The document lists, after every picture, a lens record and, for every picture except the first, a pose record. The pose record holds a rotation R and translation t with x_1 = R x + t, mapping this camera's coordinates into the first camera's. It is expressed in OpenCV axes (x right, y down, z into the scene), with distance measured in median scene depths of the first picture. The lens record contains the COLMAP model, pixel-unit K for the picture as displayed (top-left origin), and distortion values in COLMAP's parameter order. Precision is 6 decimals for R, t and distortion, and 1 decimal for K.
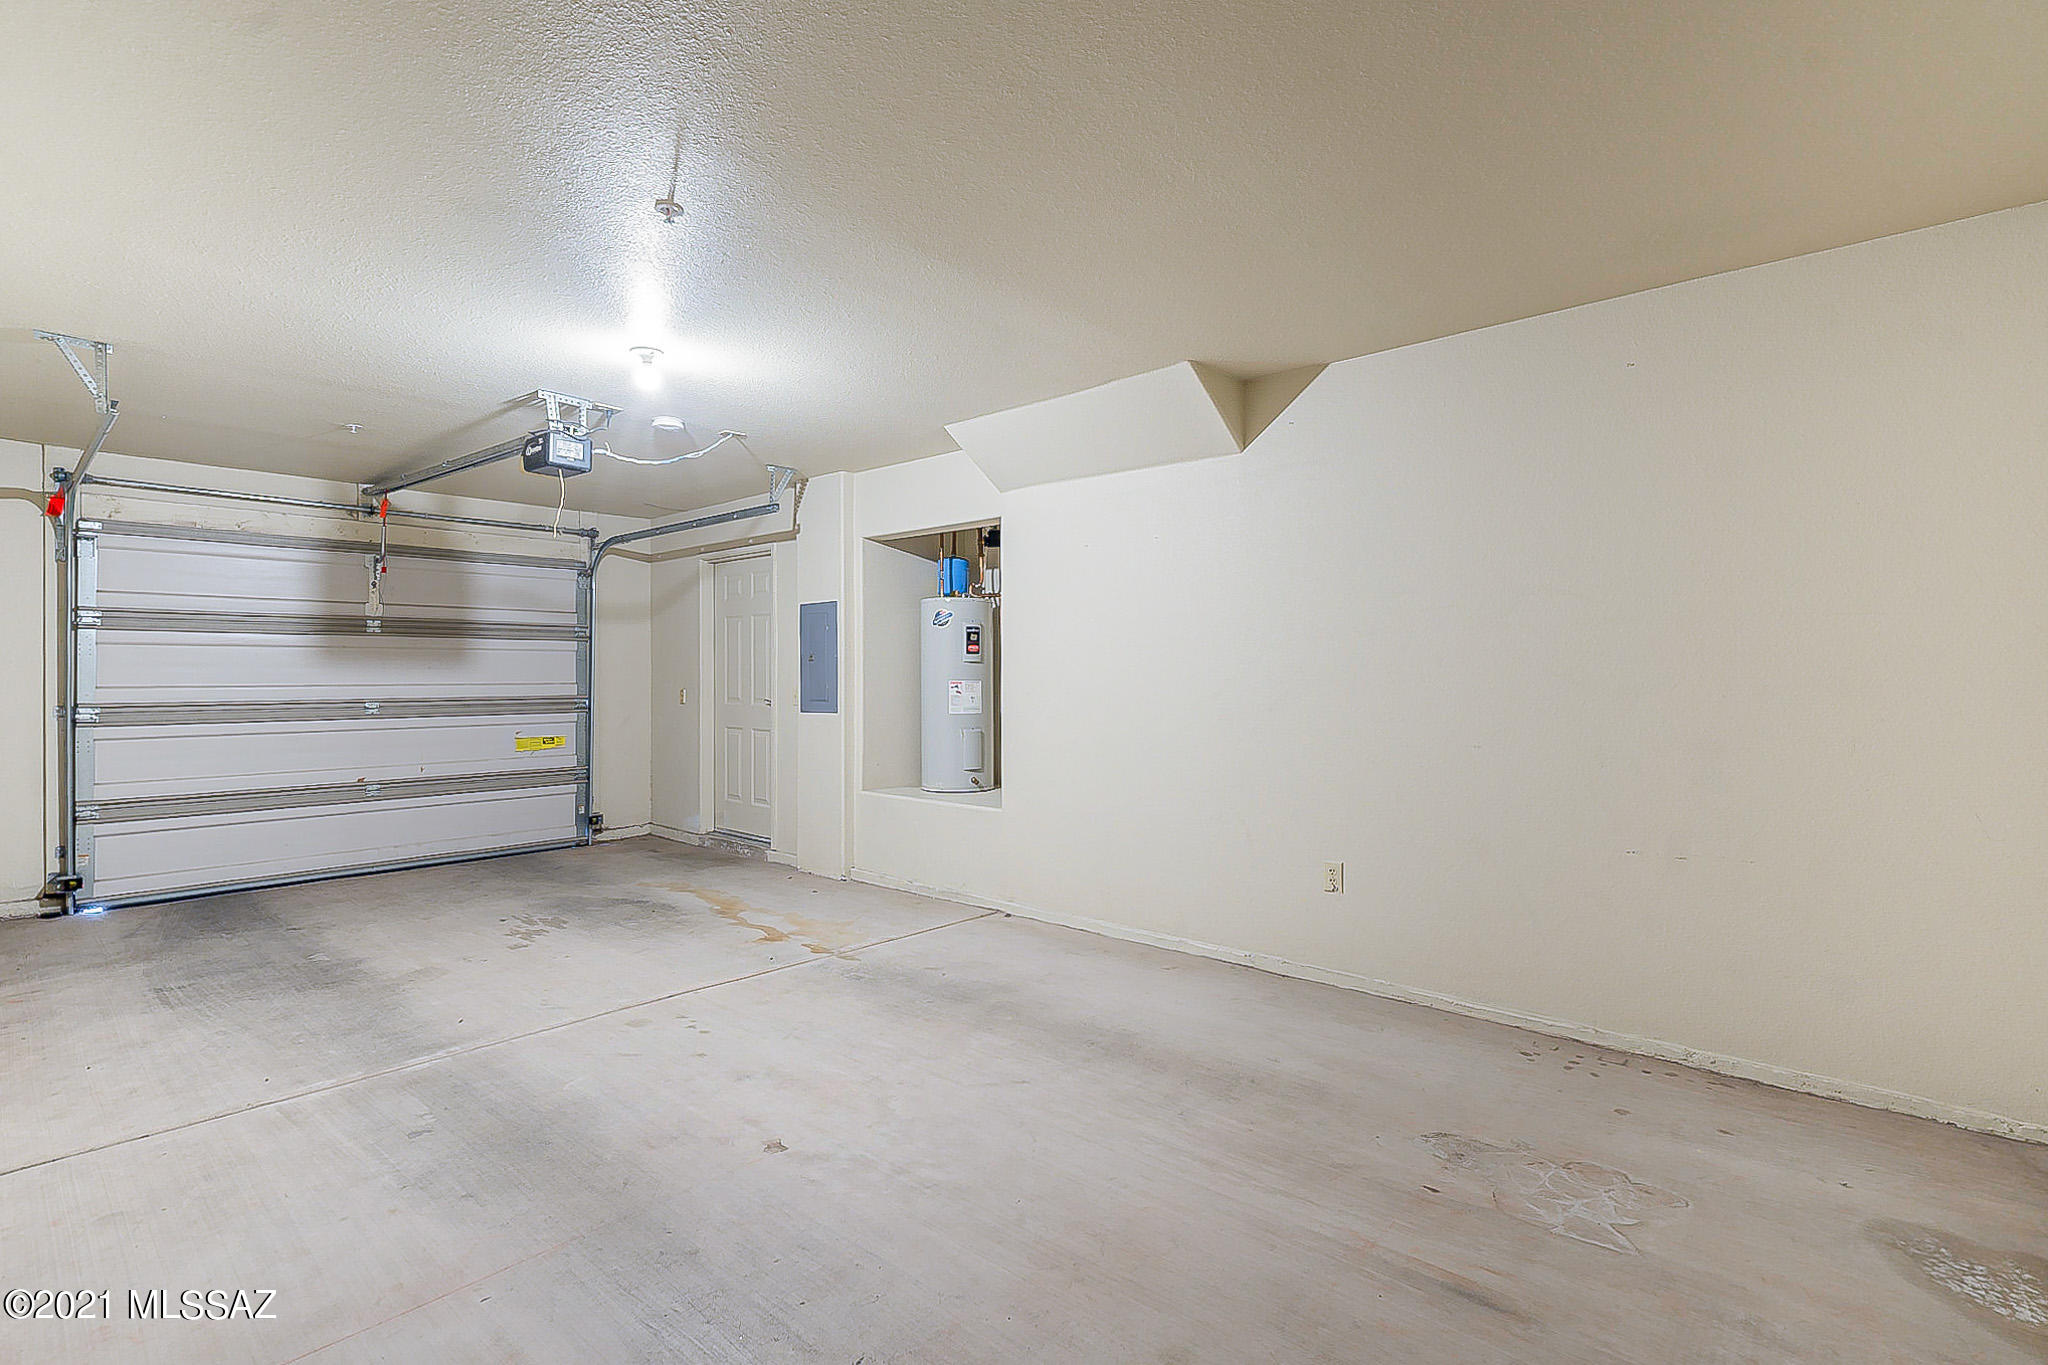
lens RADIAL K [[949.9, 0, 1021.9], [0, 949.9, 673.9], [0, 0, 1]] dist [-0.007107, 0.001539]
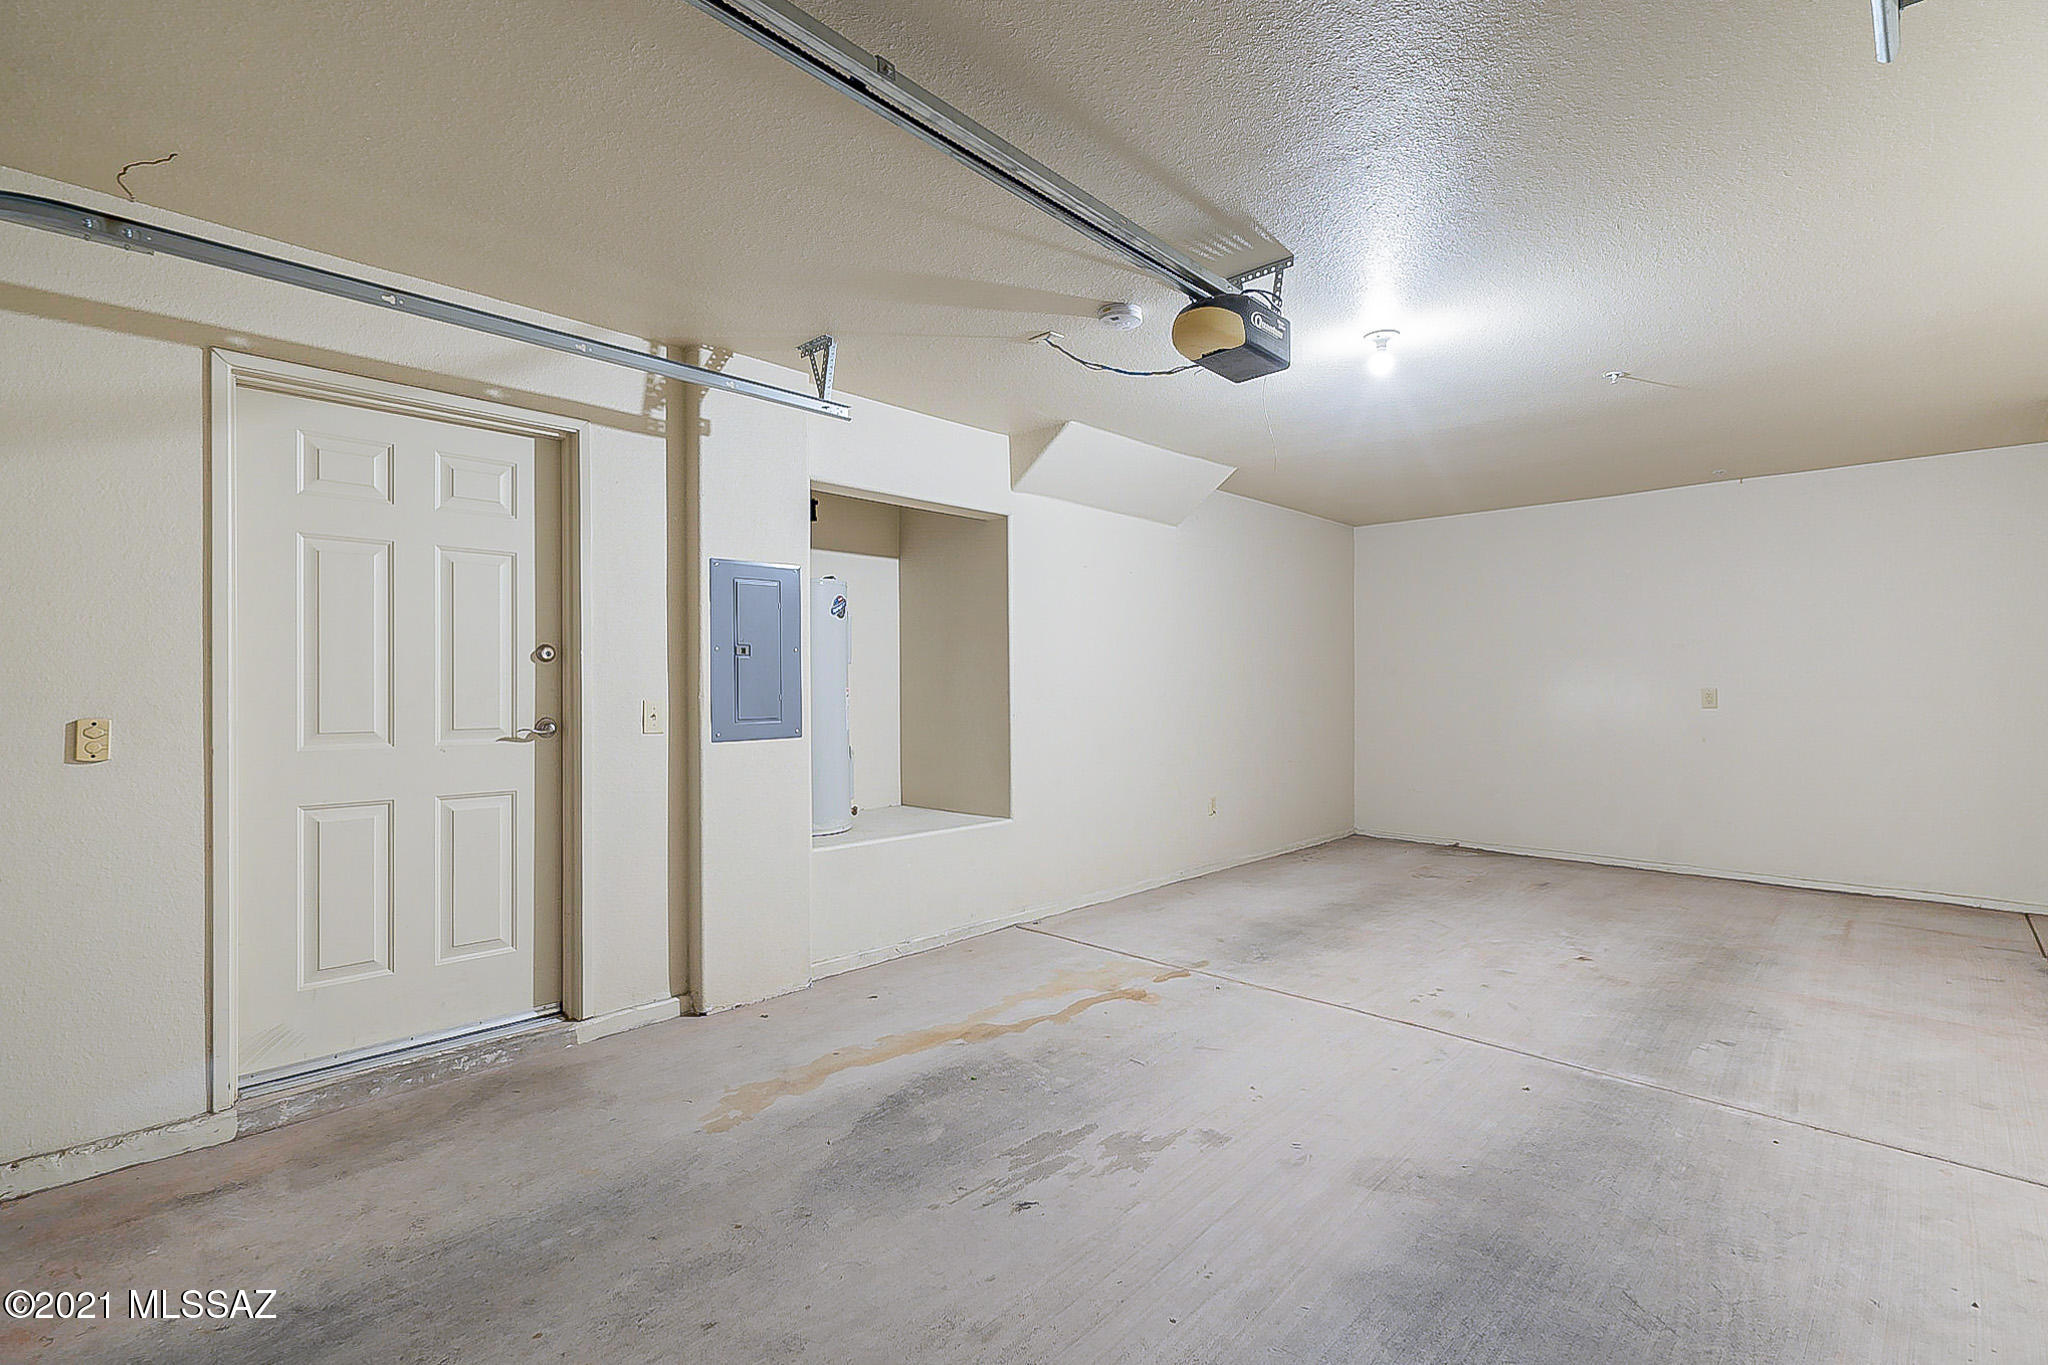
lens RADIAL K [[949.9, 0, 986.2], [0, 949.9, 703.5], [0, 0, 1]] dist [-0.007107, 0.001539]
pose [[0.056863, -0.017248, 0.998233, -0.815508], [0.003005, 0.999849, 0.017105, 0.005863], [-0.998377, 0.002027, 0.056906, 0.803689]]
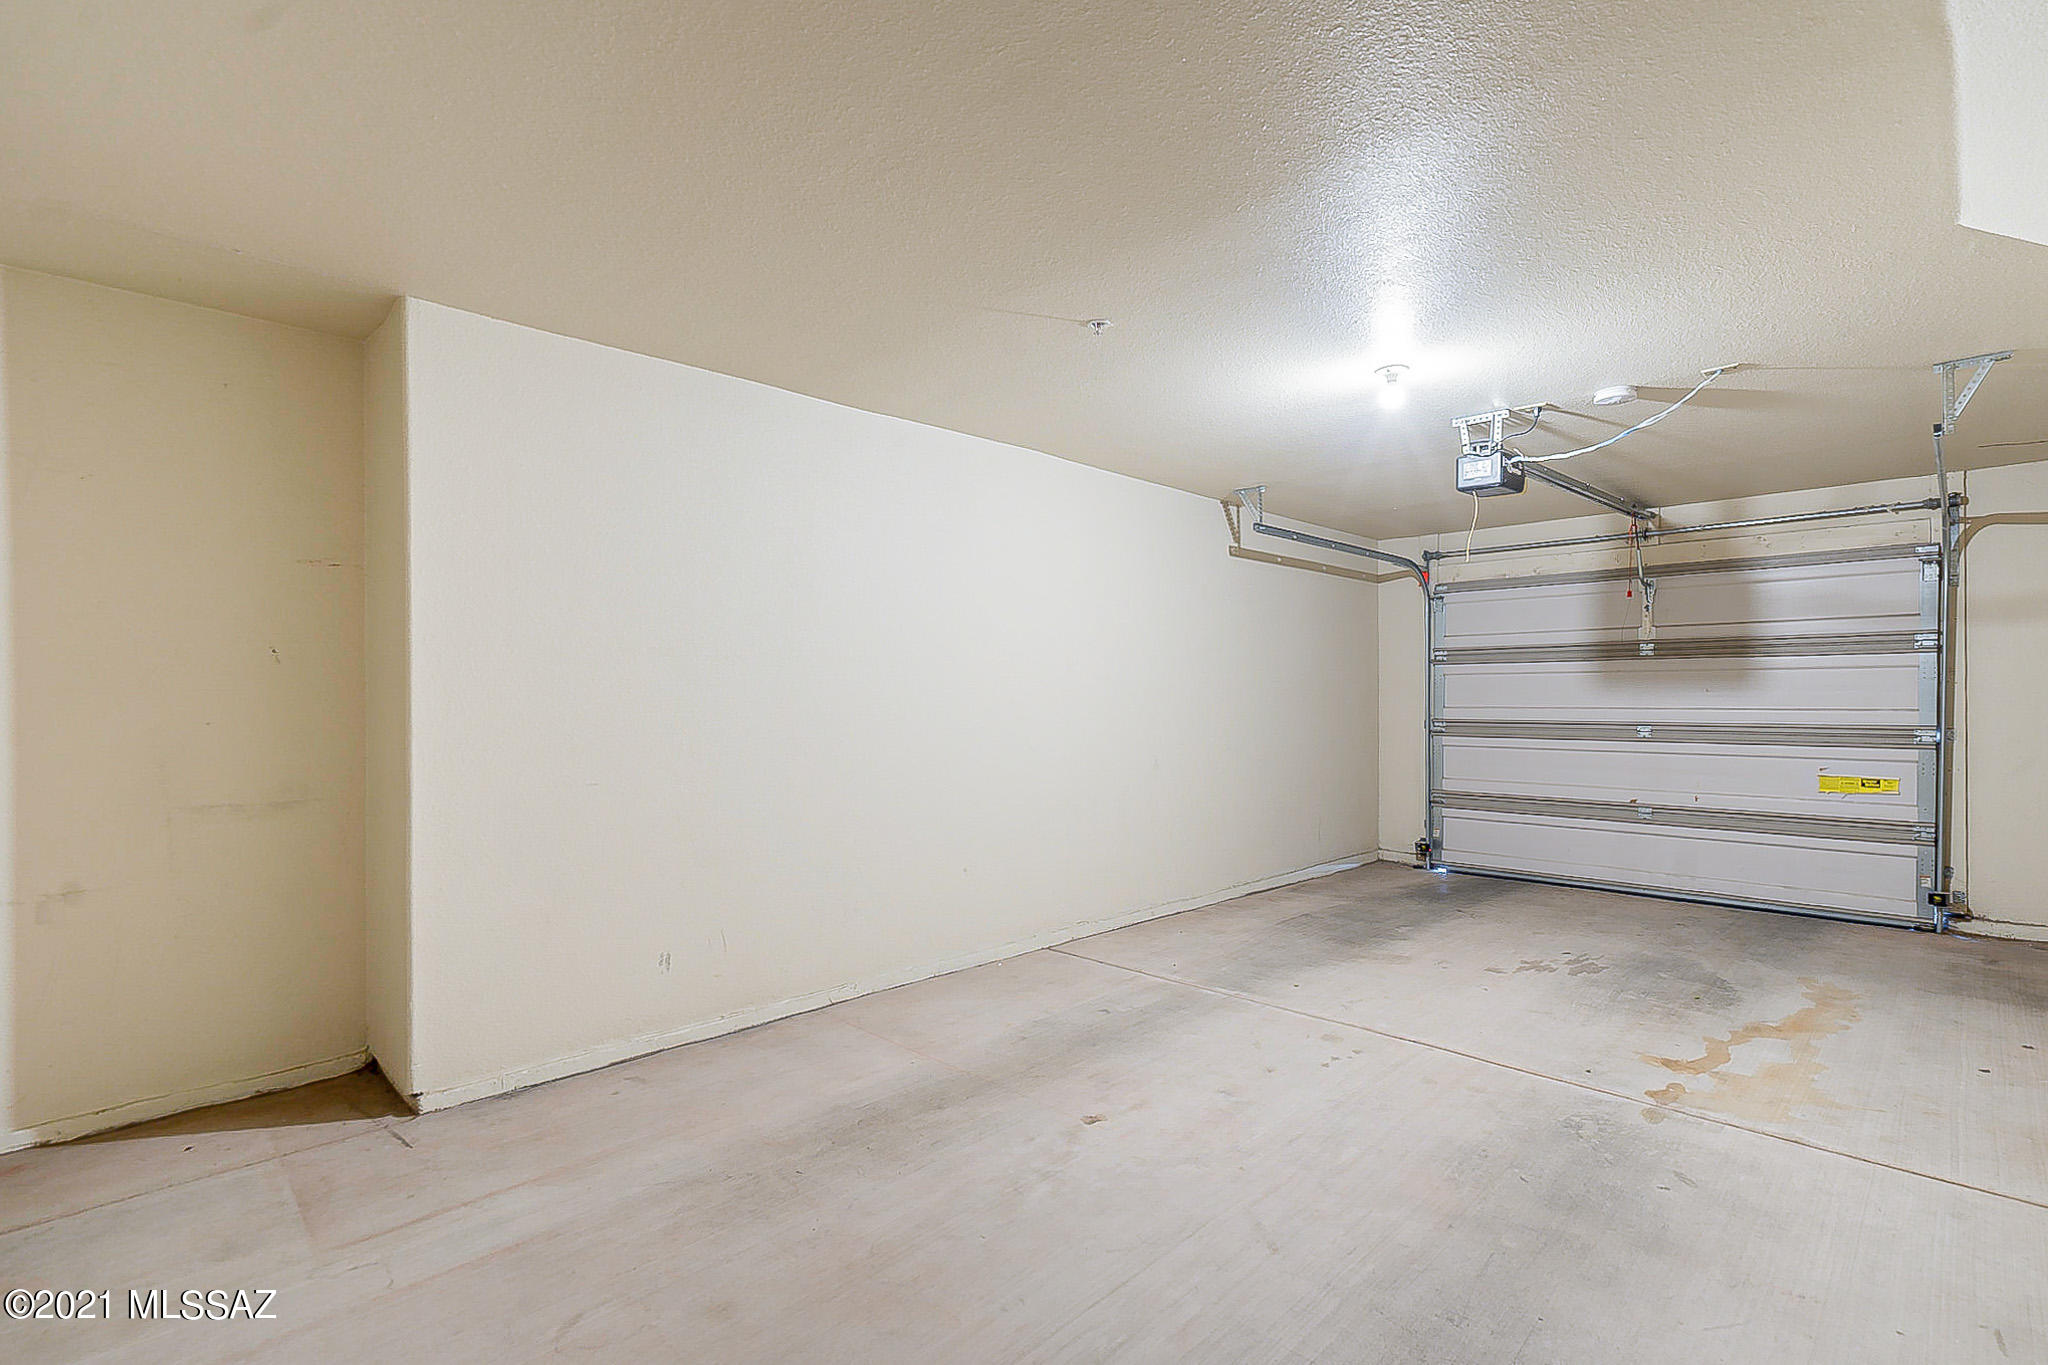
lens RADIAL K [[949.9, 0, 1020.4], [0, 949.9, 692.3], [0, 0, 1]] dist [-0.007107, 0.001539]
pose [[-0.045495, -0.003233, -0.998959, 0.358131], [0.001077, 0.999994, -0.003285, -0.002641], [0.998964, -0.001225, -0.045491, 0.395807]]
